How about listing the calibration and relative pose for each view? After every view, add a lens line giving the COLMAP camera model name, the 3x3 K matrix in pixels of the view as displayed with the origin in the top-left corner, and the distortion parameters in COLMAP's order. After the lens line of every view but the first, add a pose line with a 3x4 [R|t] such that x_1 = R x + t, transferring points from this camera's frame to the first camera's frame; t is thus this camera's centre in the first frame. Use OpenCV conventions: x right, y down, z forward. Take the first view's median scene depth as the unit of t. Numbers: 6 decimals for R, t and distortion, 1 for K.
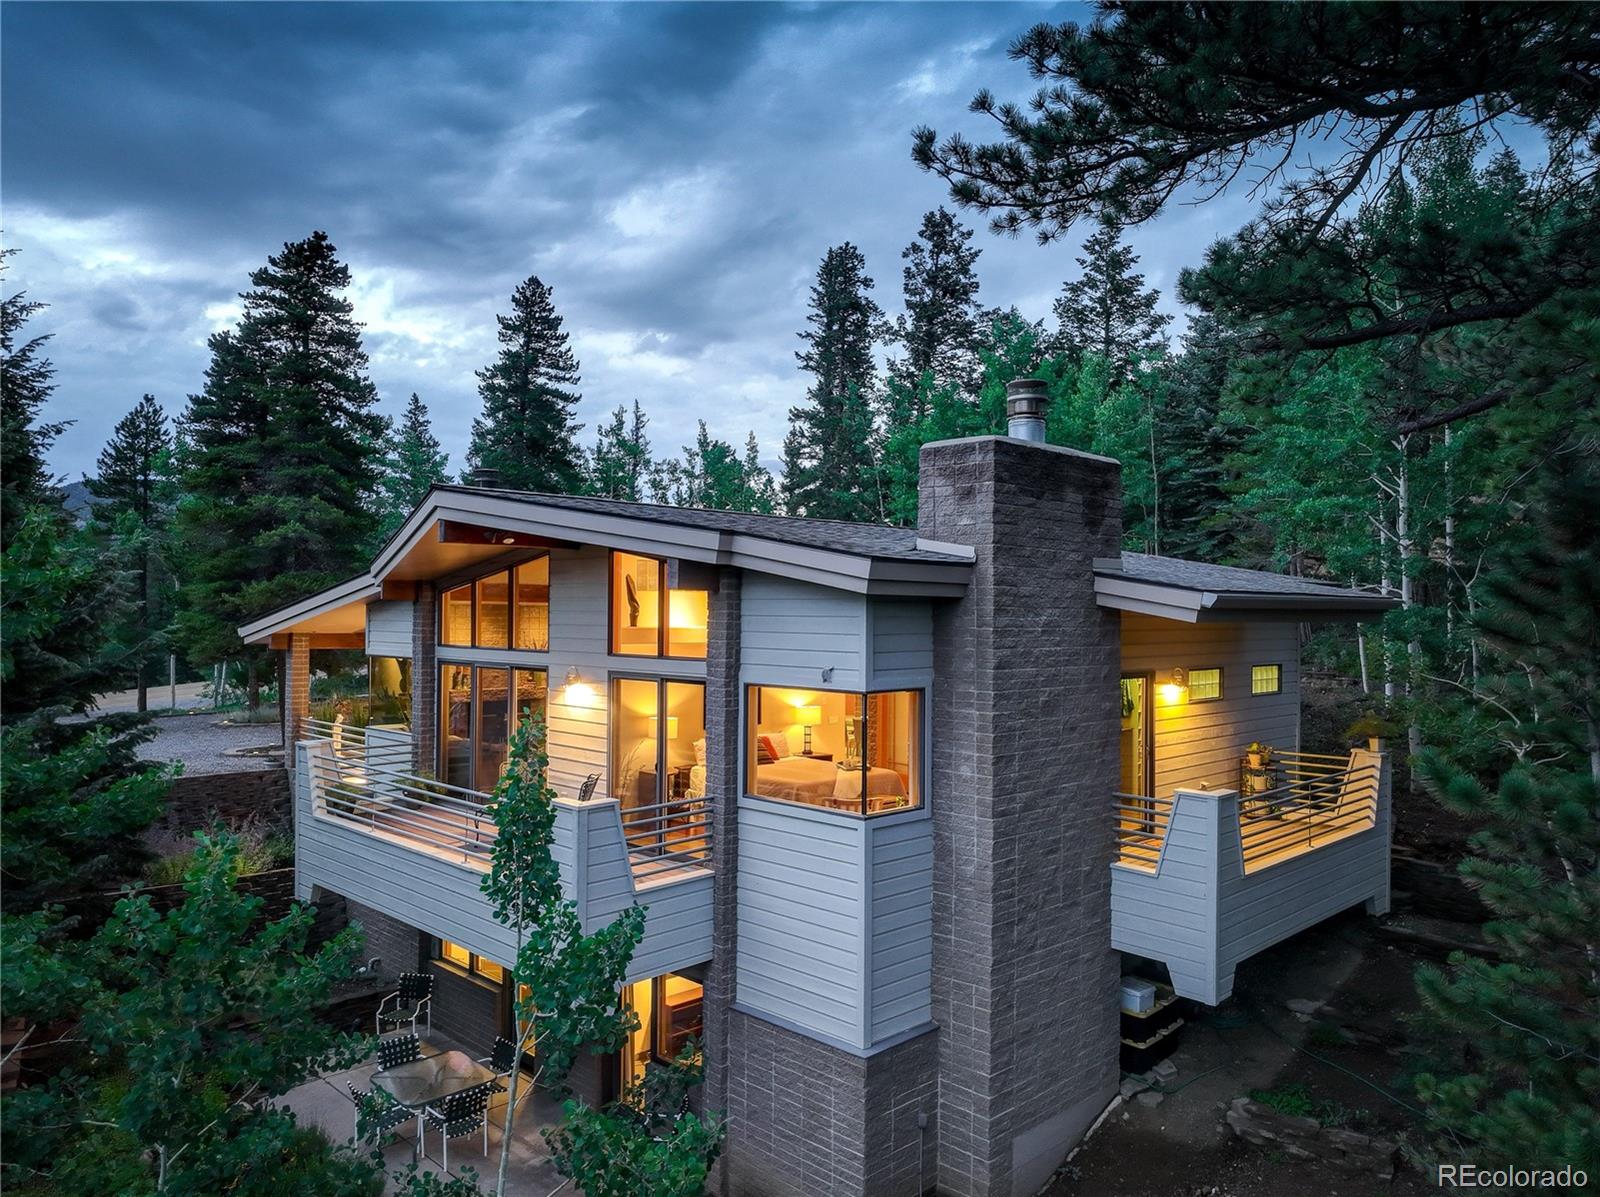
lens RADIAL K [[1127.8, 0, 800.0], [0, 1127.8, 598.5], [0, 0, 1]] dist [-0.000230, 0.004909]
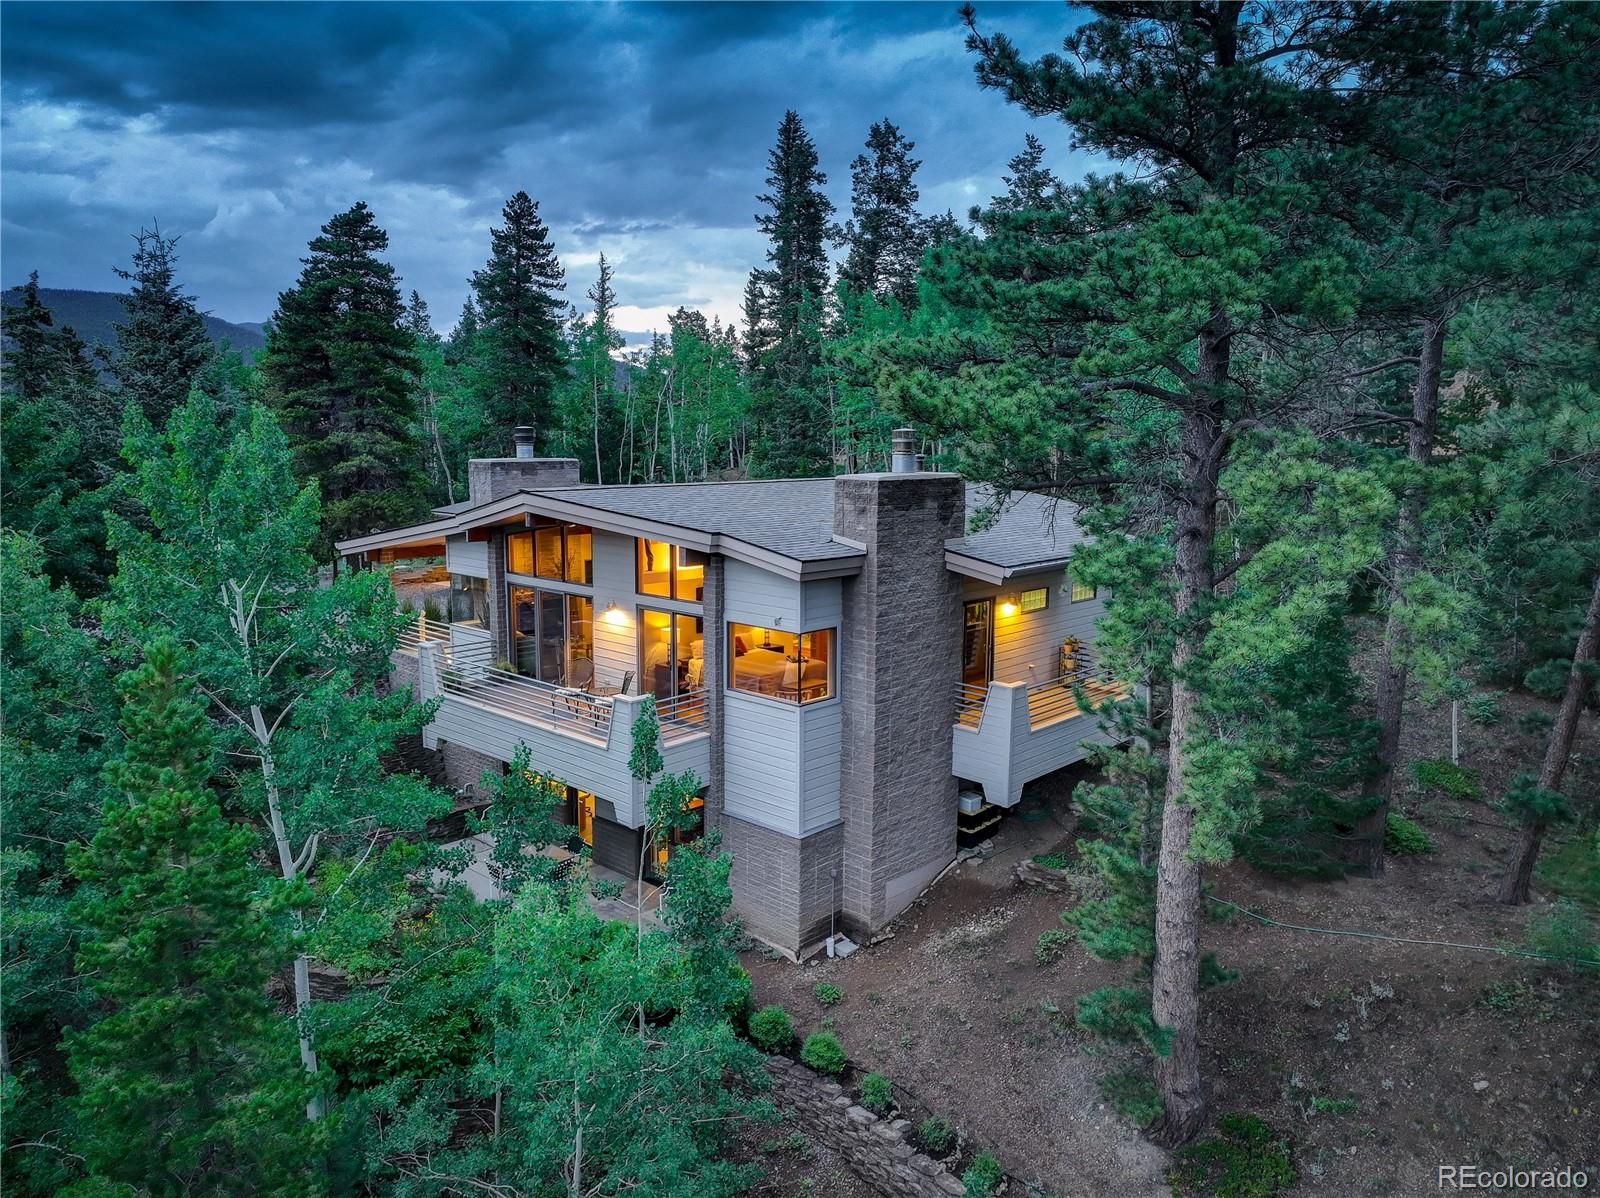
lens RADIAL K [[1127.8, 0, 800.0], [0, 1127.8, 599.0], [0, 0, 1]] dist [-0.000230, 0.004909]
pose [[0.999426, -0.007283, 0.033090, 0.001998], [0.001864, 0.986964, 0.160930, -0.196505], [-0.033831, -0.160776, 0.986411, -0.541092]]
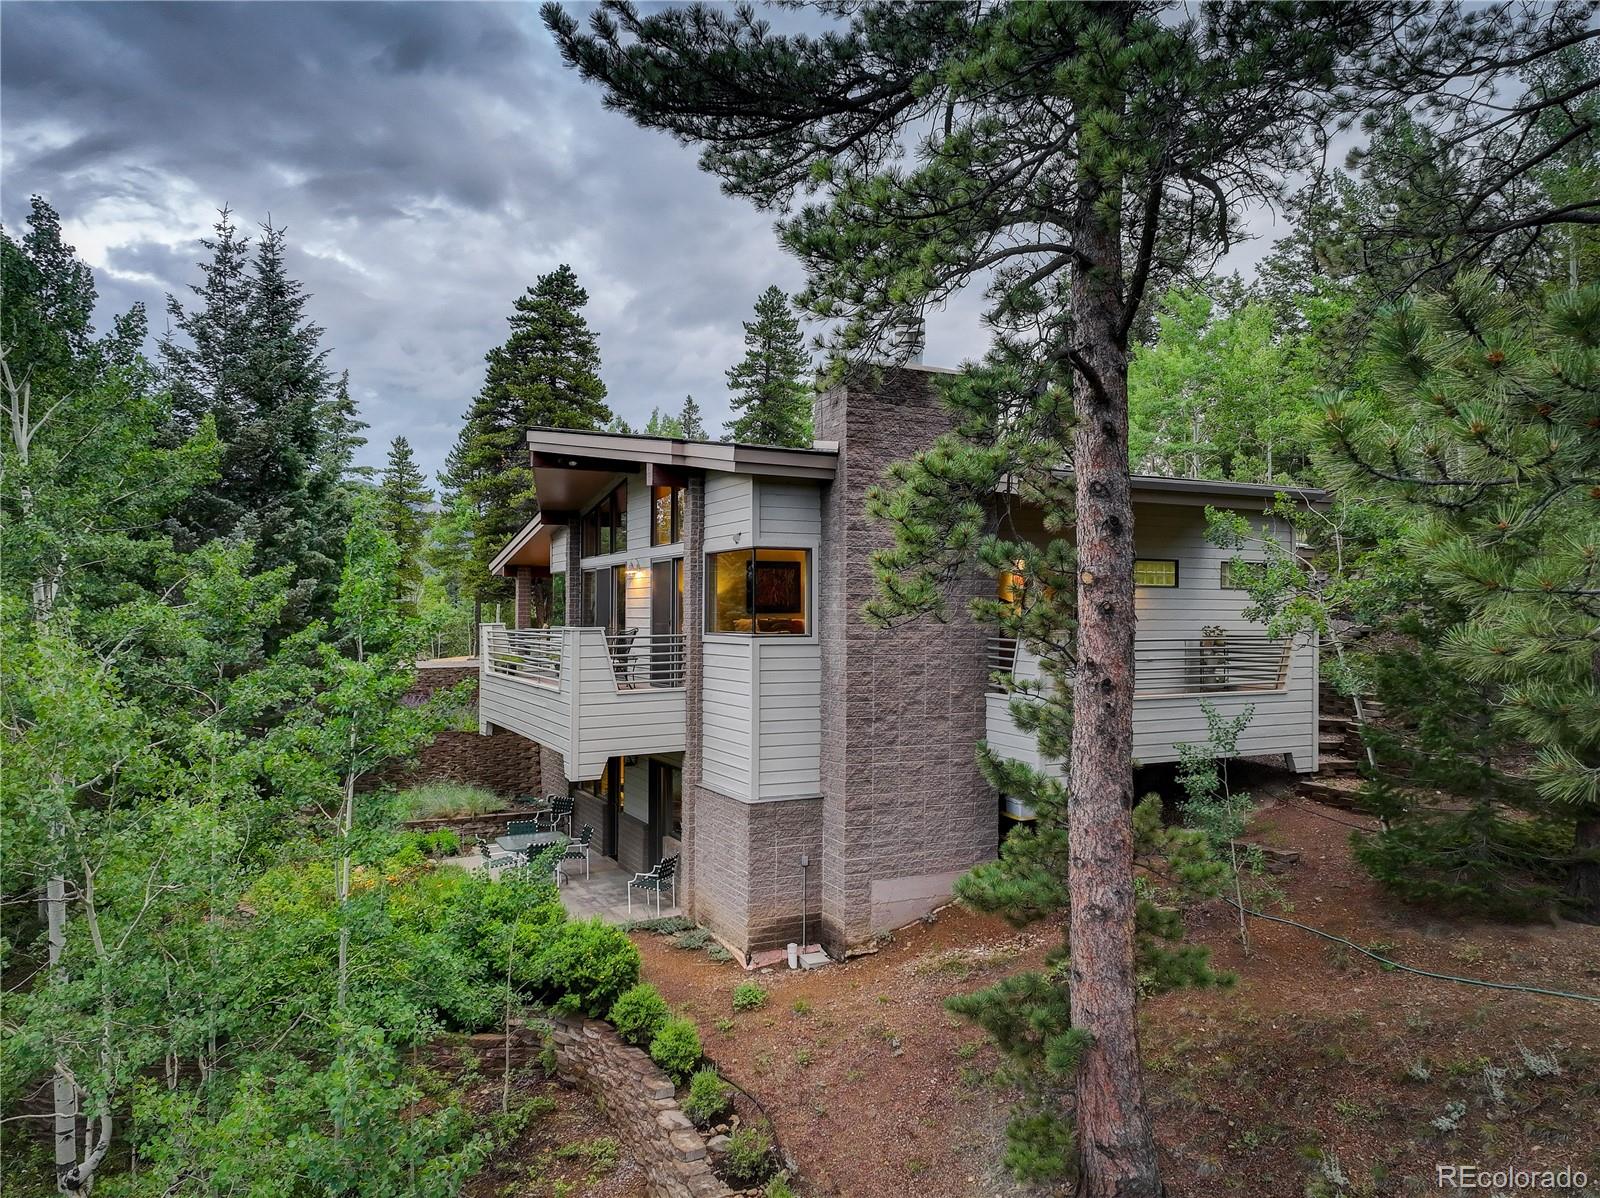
lens RADIAL K [[1127.8, 0, 800.0], [0, 1127.8, 599.0], [0, 0, 1]] dist [-0.000230, 0.004909]
pose [[0.948615, -0.008415, -0.316320, 0.455800], [0.006569, 0.999955, -0.006902, 0.129717], [0.316364, 0.004470, 0.948627, -0.256997]]
